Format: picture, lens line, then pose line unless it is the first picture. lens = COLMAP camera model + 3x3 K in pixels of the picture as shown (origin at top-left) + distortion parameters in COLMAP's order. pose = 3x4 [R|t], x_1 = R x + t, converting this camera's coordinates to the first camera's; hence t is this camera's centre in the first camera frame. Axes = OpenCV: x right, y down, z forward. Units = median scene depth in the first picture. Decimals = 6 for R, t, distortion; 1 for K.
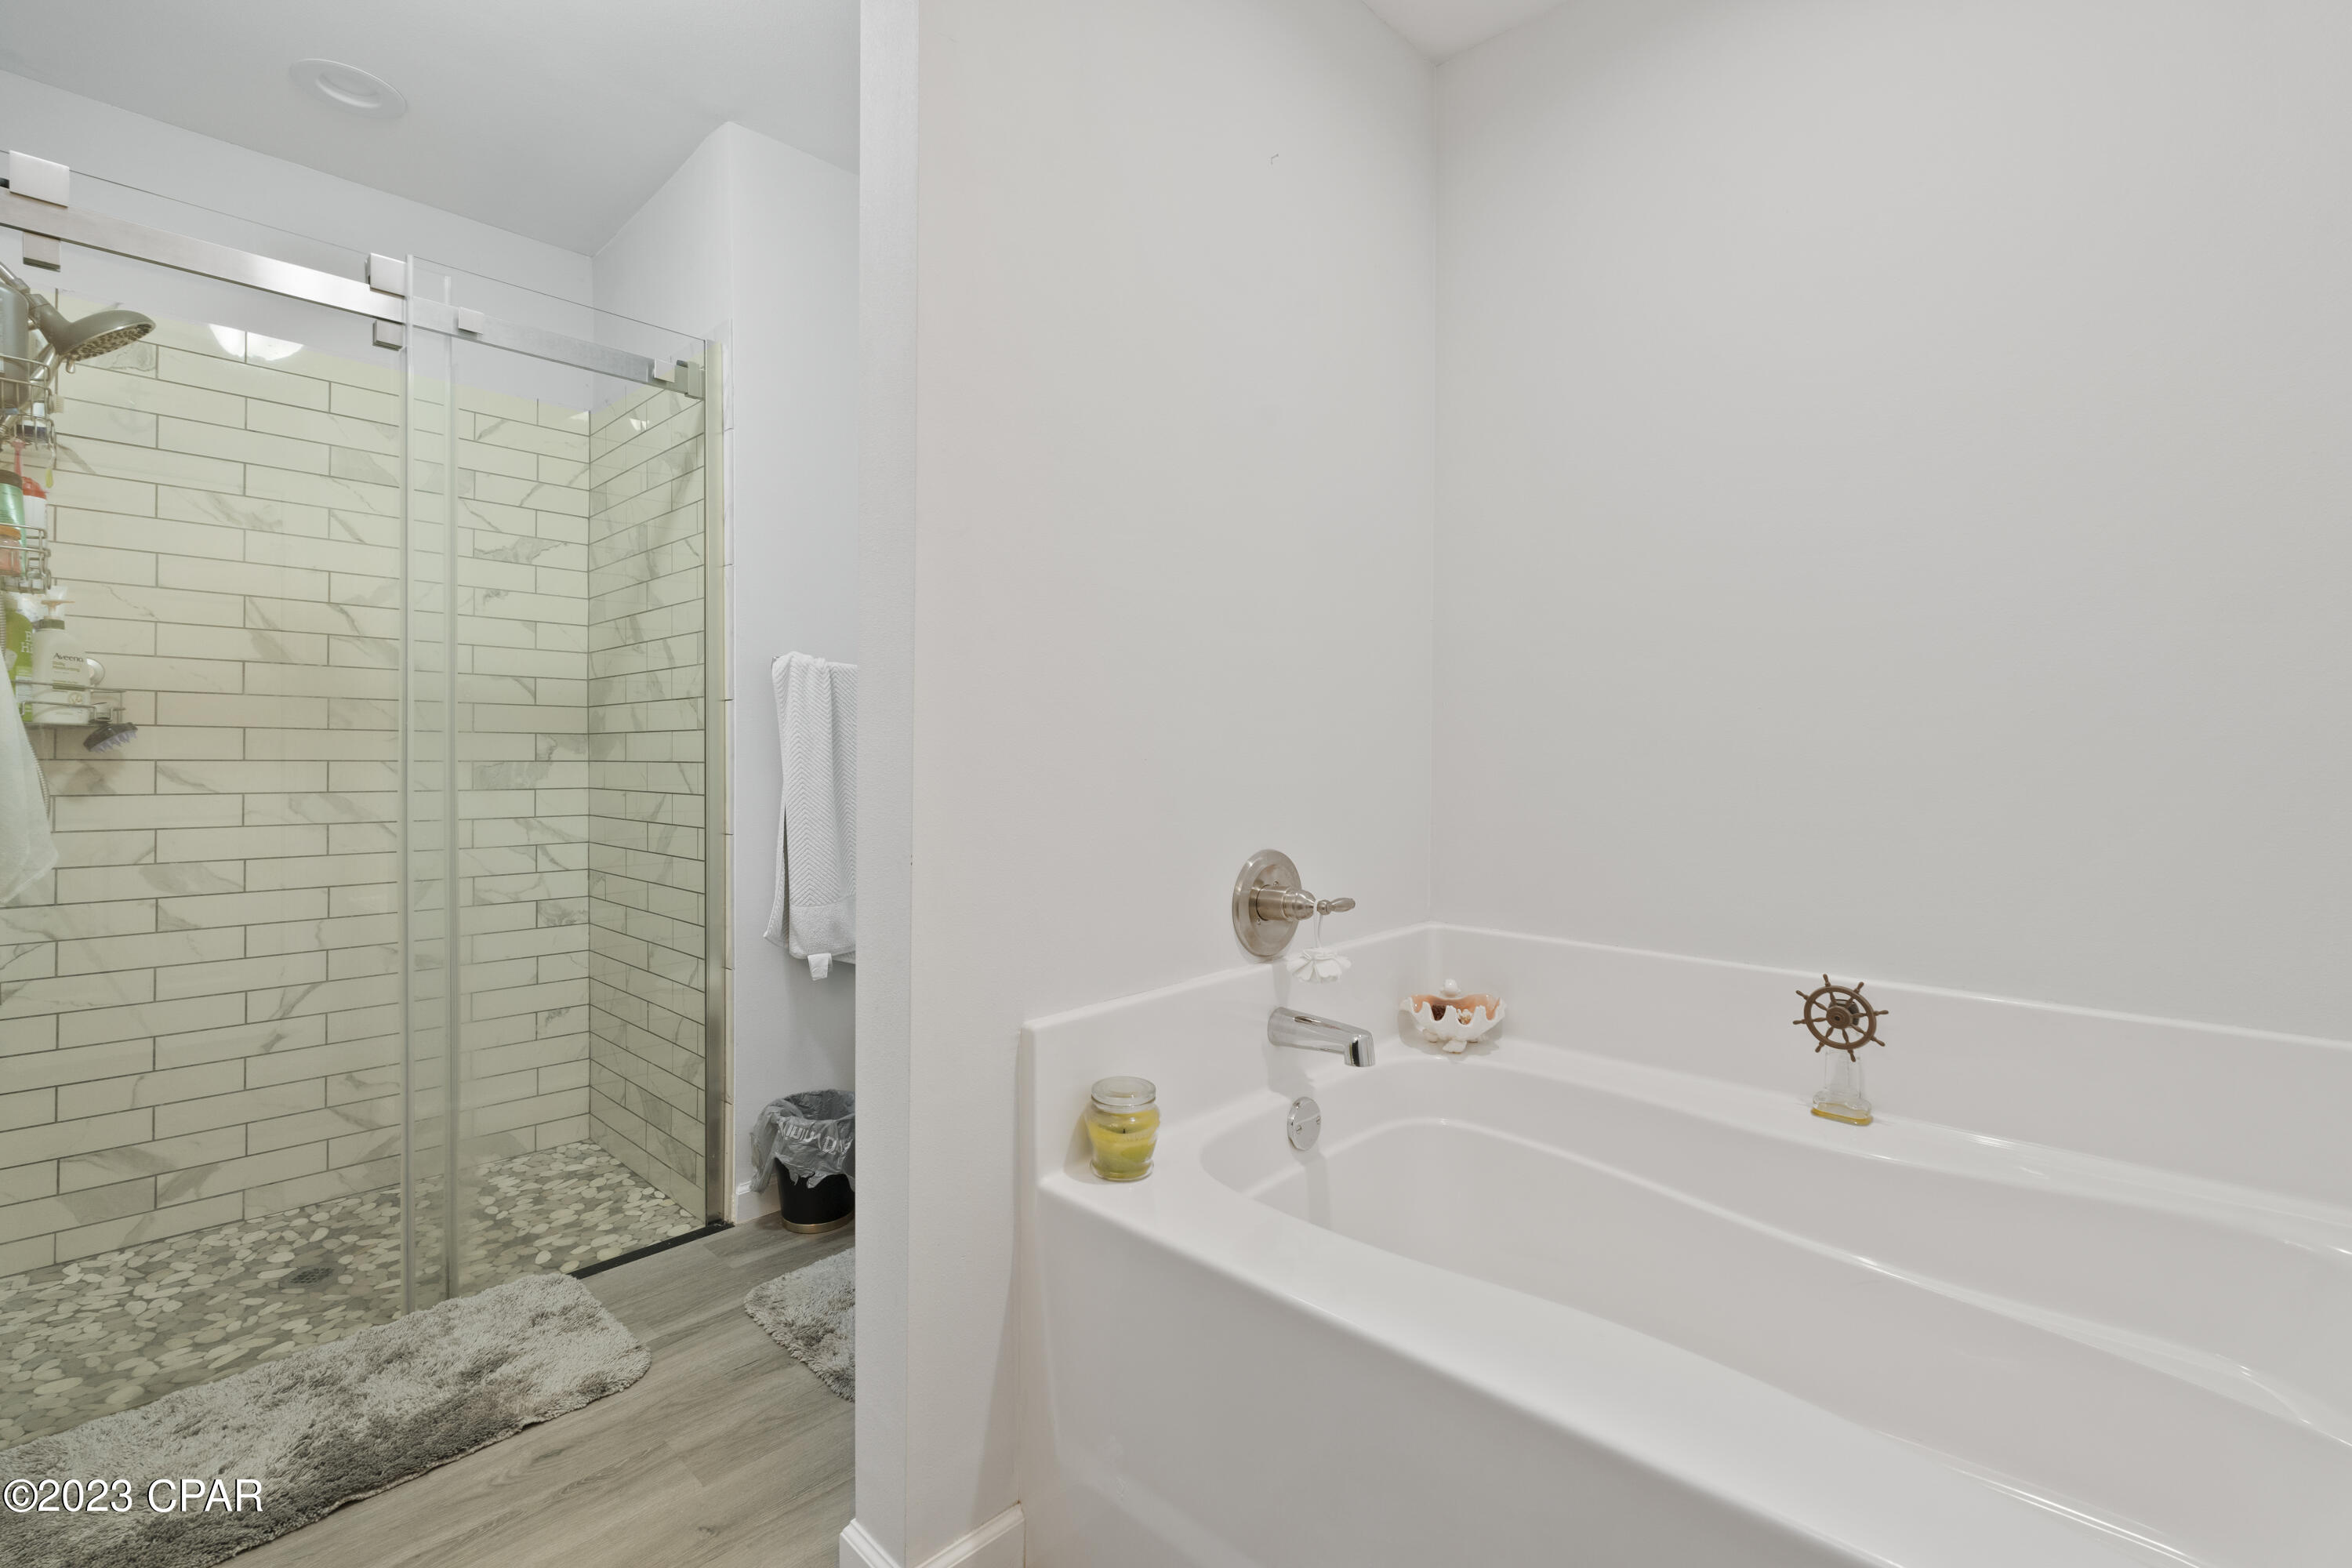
lens RADIAL K [[1054.0, 0, 1253.1], [0, 1054.0, 757.0], [0, 0, 1]] dist [-0.002343, -0.000332]
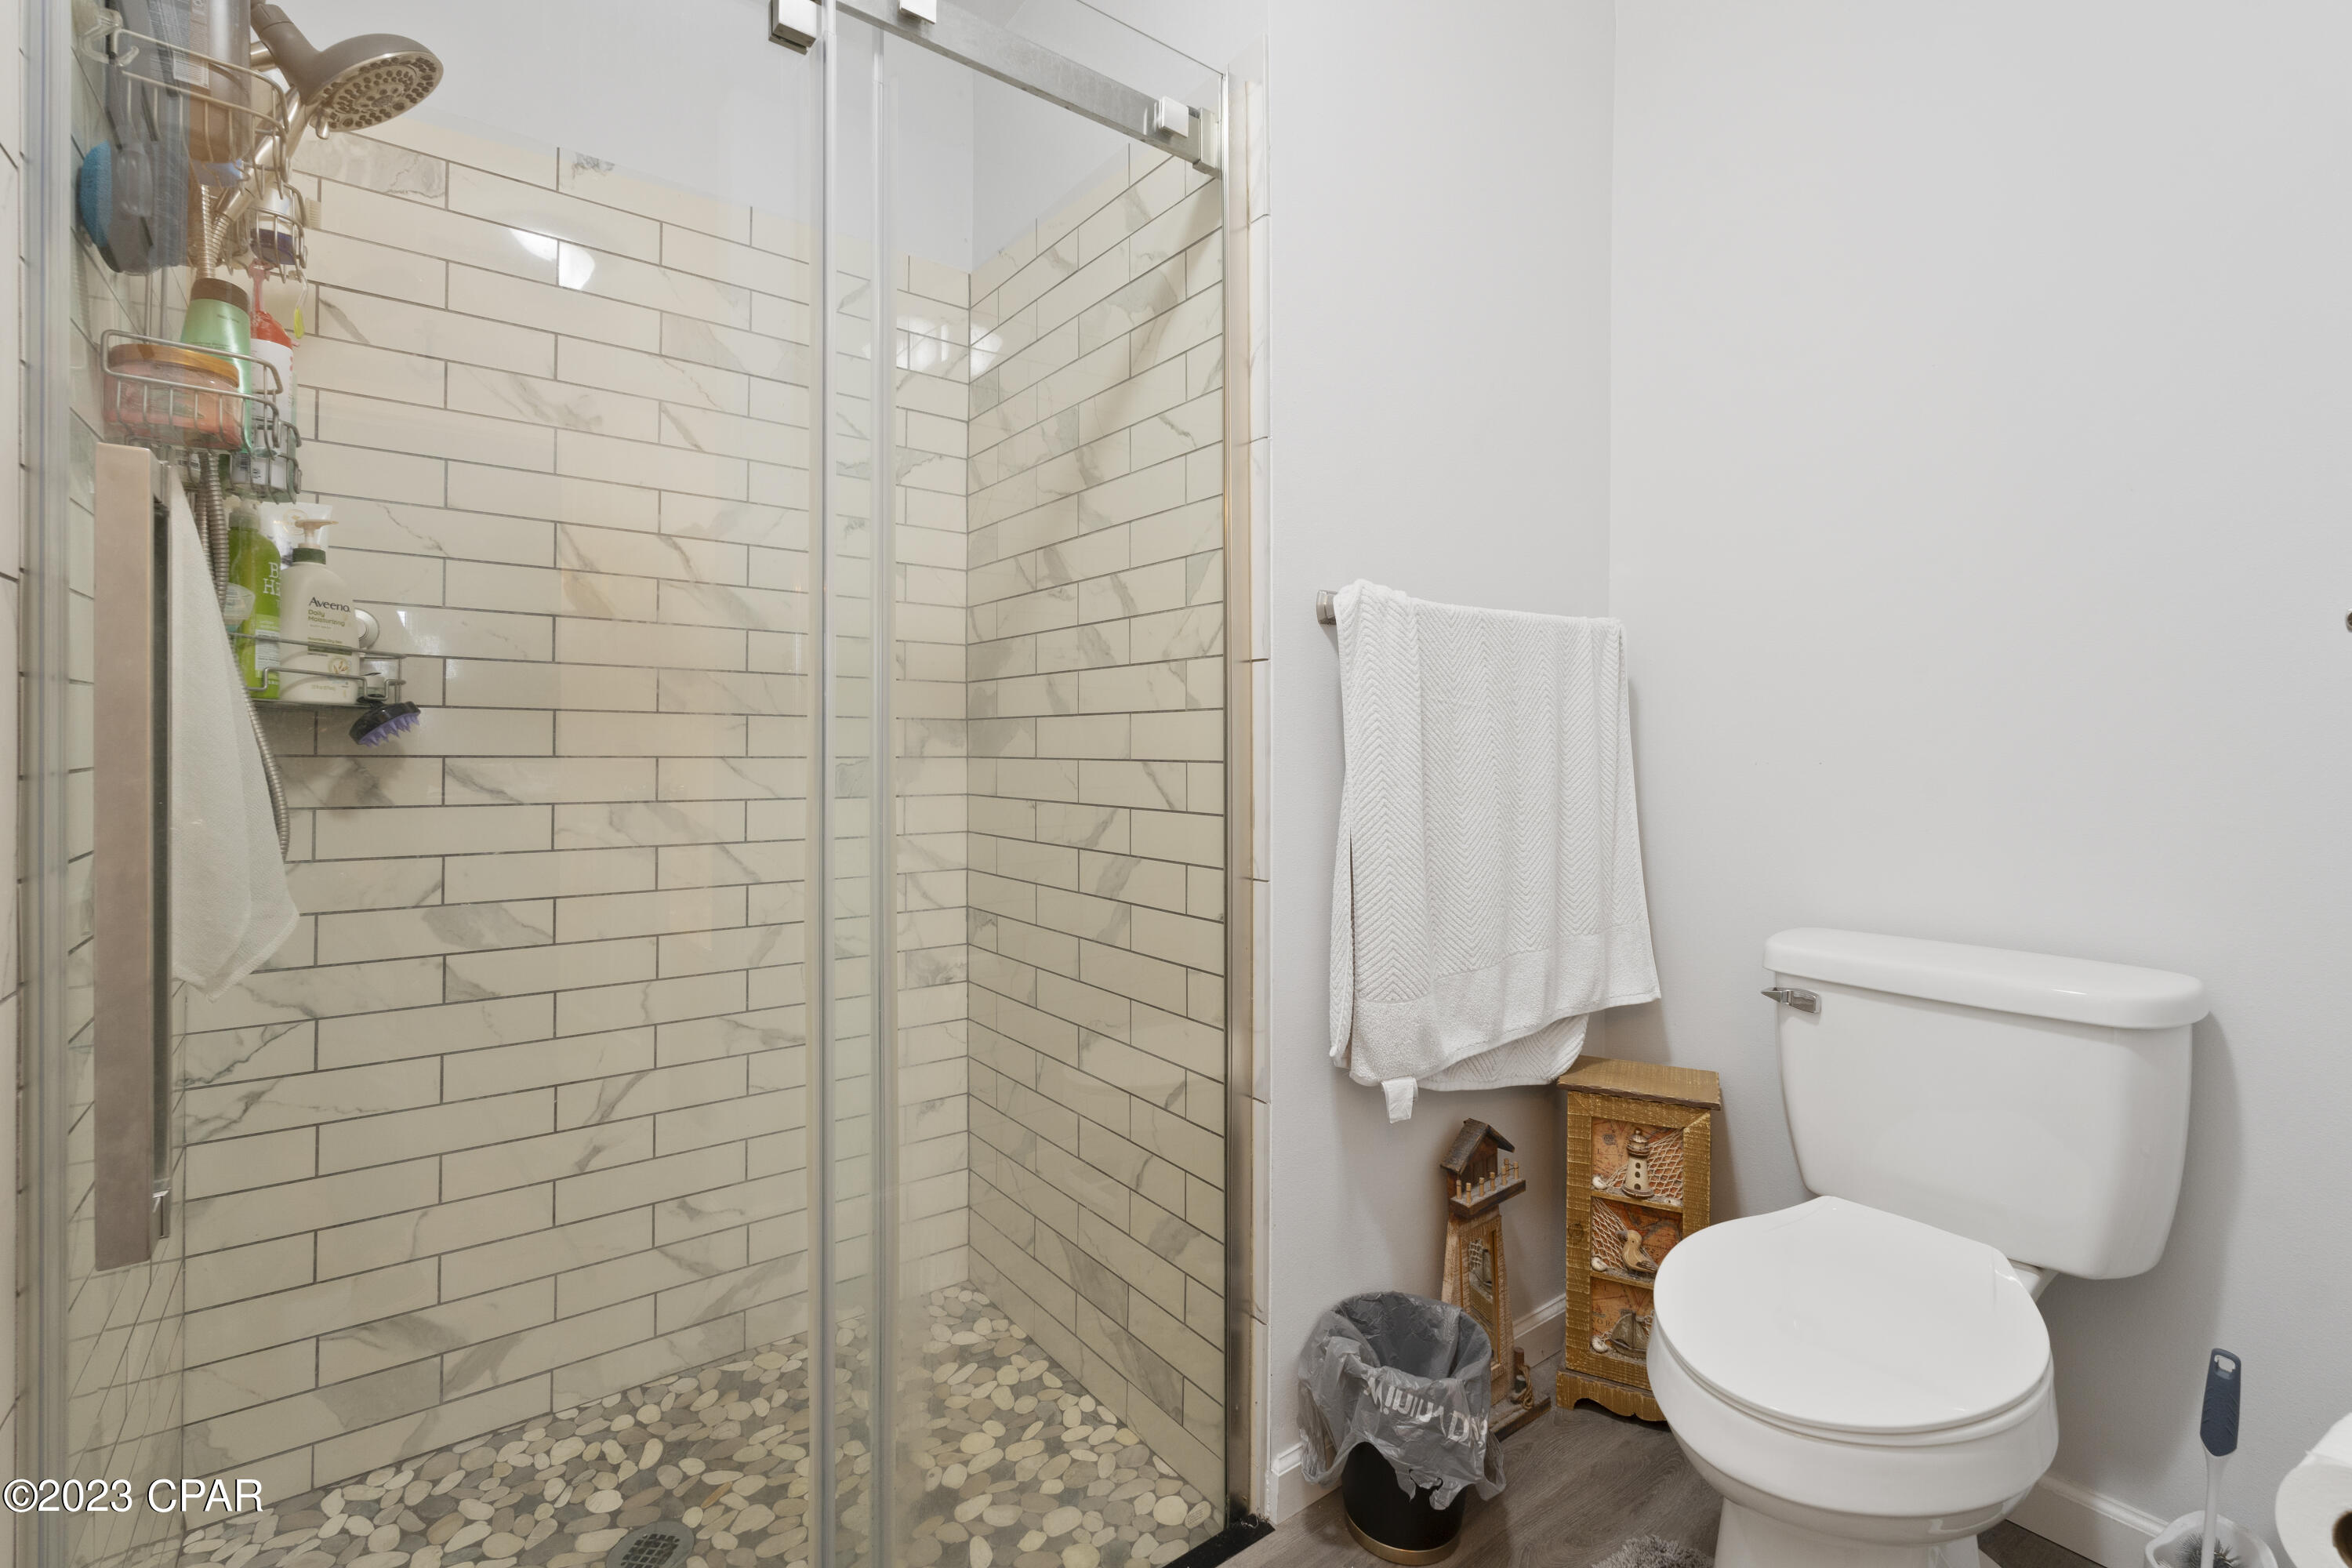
lens RADIAL K [[1054.0, 0, 1257.4], [0, 1054.0, 745.6], [0, 0, 1]] dist [-0.002343, -0.000332]
pose [[0.987726, -0.000120, -0.156195, -0.400264], [-0.000424, 0.999994, -0.003449, -0.001959], [0.156195, 0.003473, 0.987720, 0.393101]]
